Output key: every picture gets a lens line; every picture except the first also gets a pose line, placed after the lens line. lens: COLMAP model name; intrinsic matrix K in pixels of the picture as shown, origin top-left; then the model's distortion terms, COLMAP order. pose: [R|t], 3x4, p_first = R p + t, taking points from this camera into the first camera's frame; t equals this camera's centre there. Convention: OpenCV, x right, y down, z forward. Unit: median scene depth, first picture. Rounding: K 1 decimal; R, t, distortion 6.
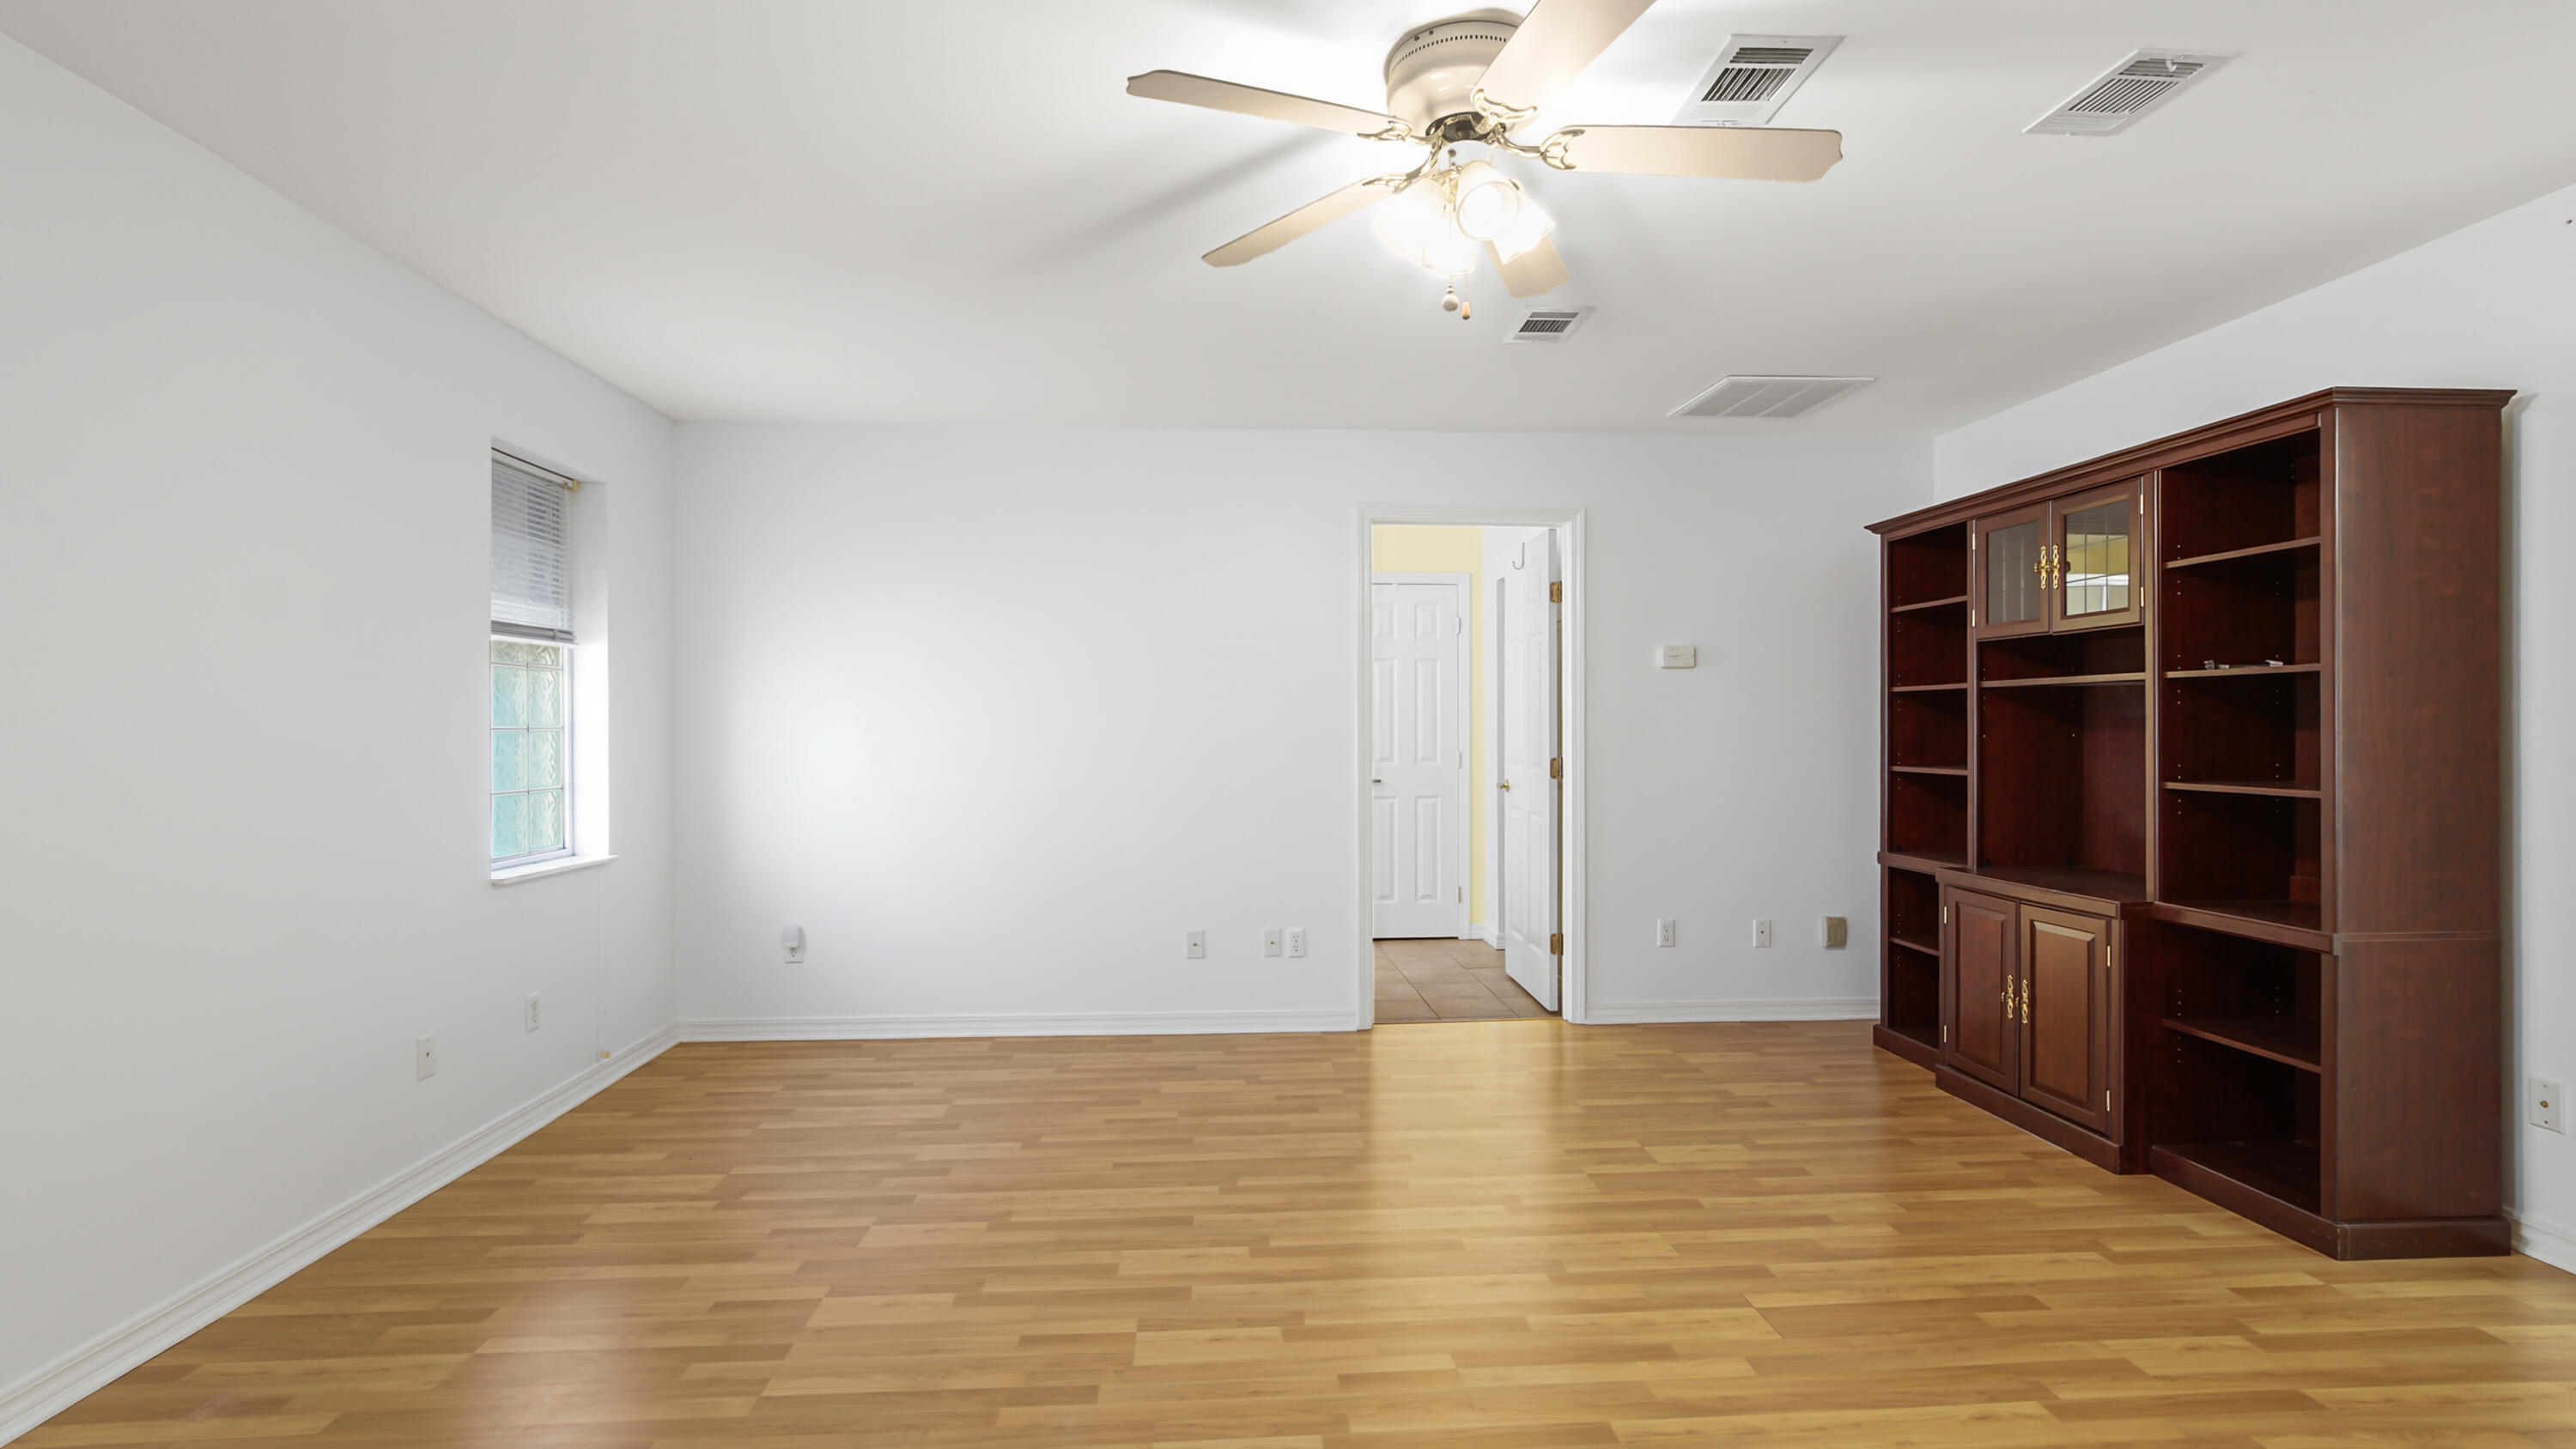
lens RADIAL K [[1223.1, 0, 1281.9], [0, 1223.1, 732.7], [0, 0, 1]] dist [-0.008493, 0.000269]
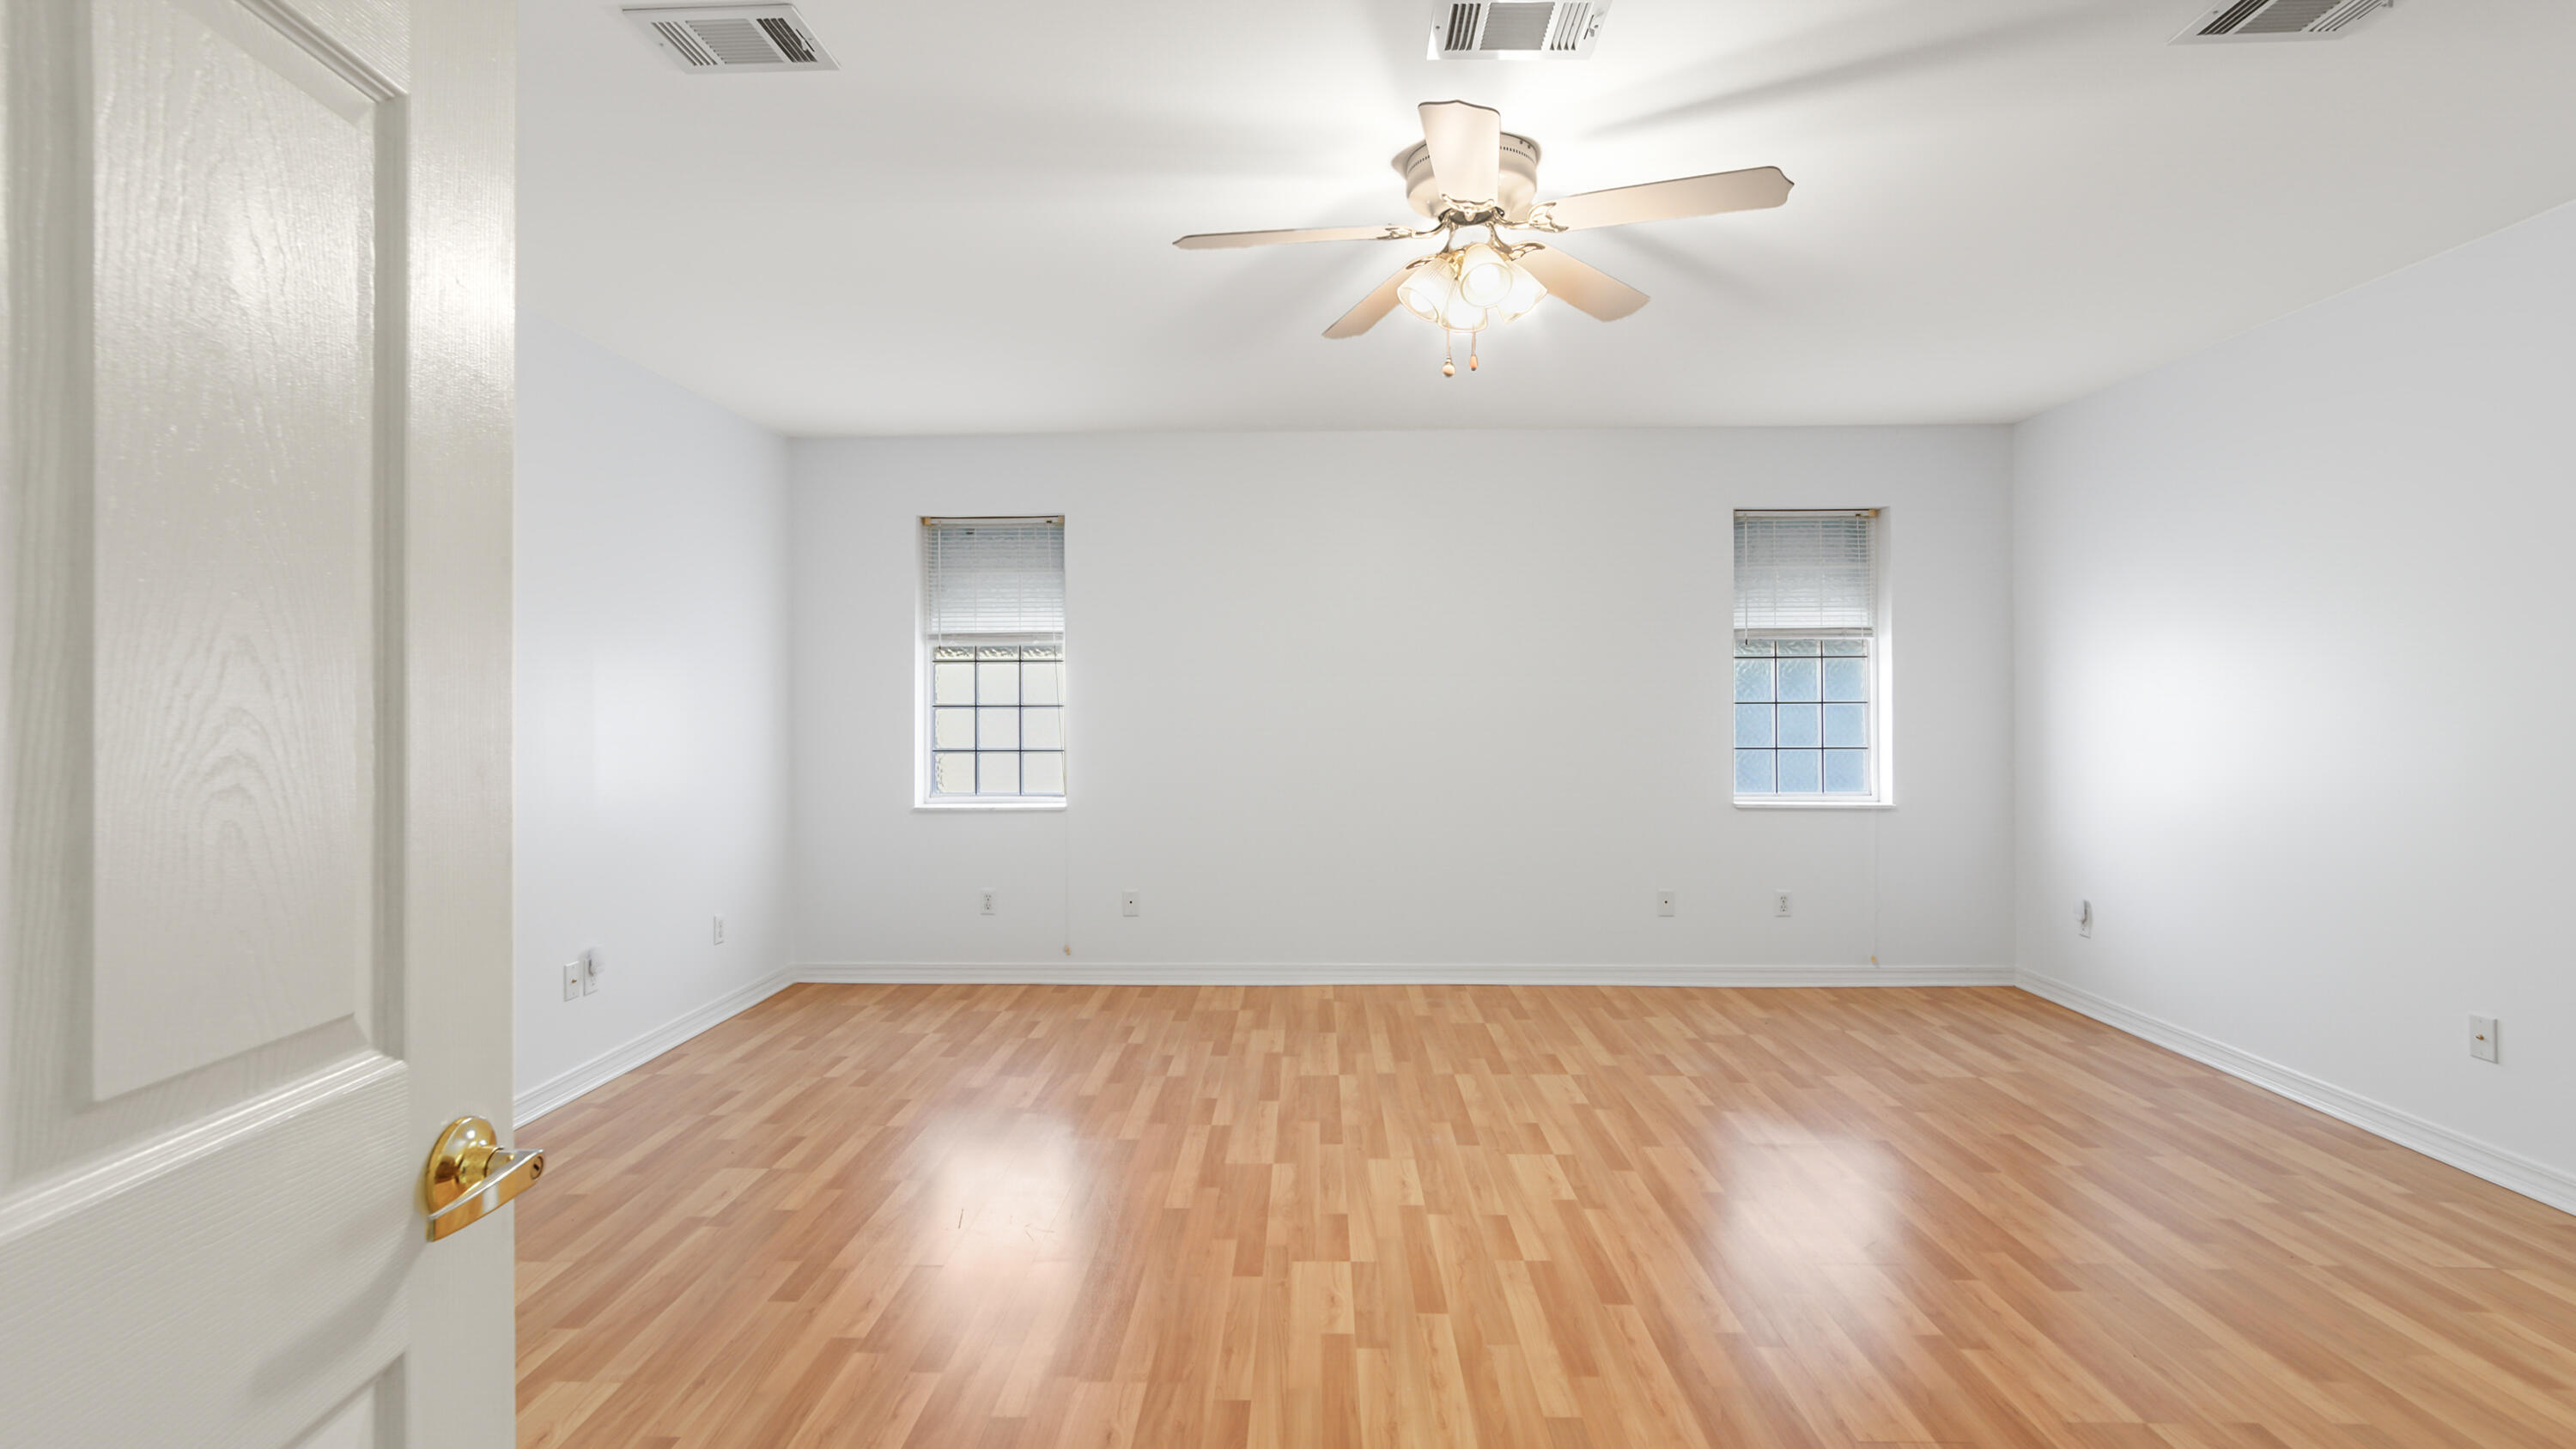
lens RADIAL K [[1223.1, 0, 1281.9], [0, 1223.1, 732.7], [0, 0, 1]] dist [-0.008493, 0.000269]
pose [[-0.122448, 0.030034, -0.992020, 0.852079], [-0.000665, 0.999539, 0.030343, -0.011326], [0.992475, 0.004376, -0.122371, 0.592047]]
